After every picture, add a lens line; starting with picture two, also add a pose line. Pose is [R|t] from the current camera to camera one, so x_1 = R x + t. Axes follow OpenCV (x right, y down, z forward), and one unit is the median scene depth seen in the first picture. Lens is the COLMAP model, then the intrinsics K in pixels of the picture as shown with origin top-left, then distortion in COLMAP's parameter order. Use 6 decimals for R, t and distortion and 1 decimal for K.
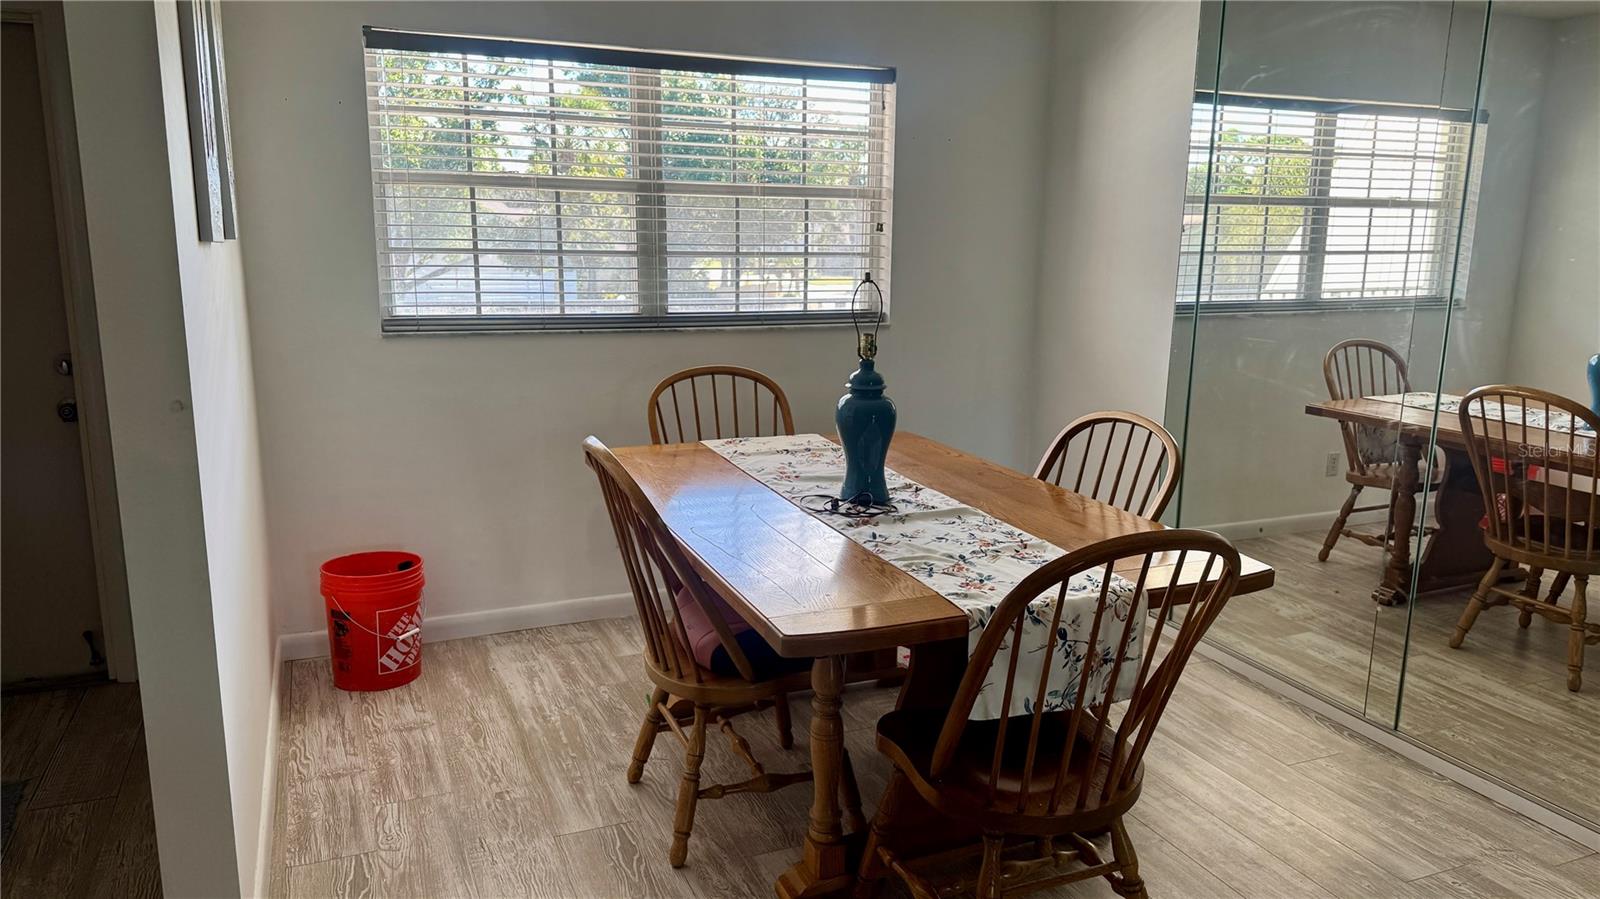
lens RADIAL K [[1115.2, 0, 794.5], [0, 1115.2, 459.3], [0, 0, 1]] dist [0.004872, 0.001147]
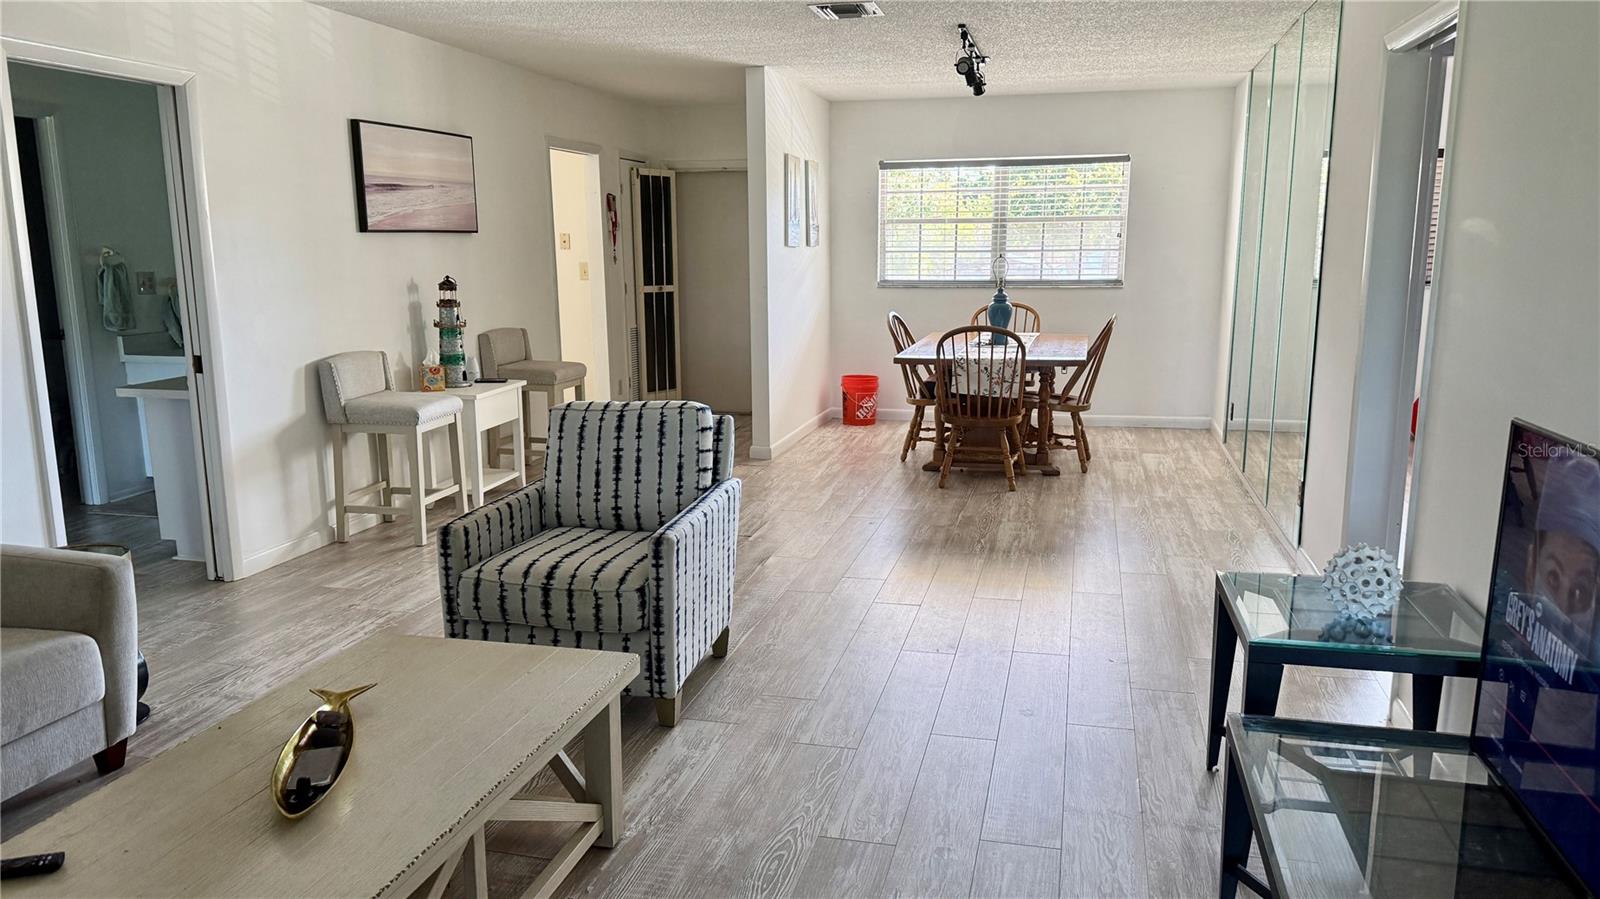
lens RADIAL K [[1115.2, 0, 794.5], [0, 1115.2, 459.3], [0, 0, 1]] dist [0.004872, 0.001147]
pose [[0.800134, 0.094757, -0.592289, 0.924531], [-0.095470, 0.994974, 0.030207, 0.198787], [0.592175, 0.032376, 0.805159, -1.009616]]
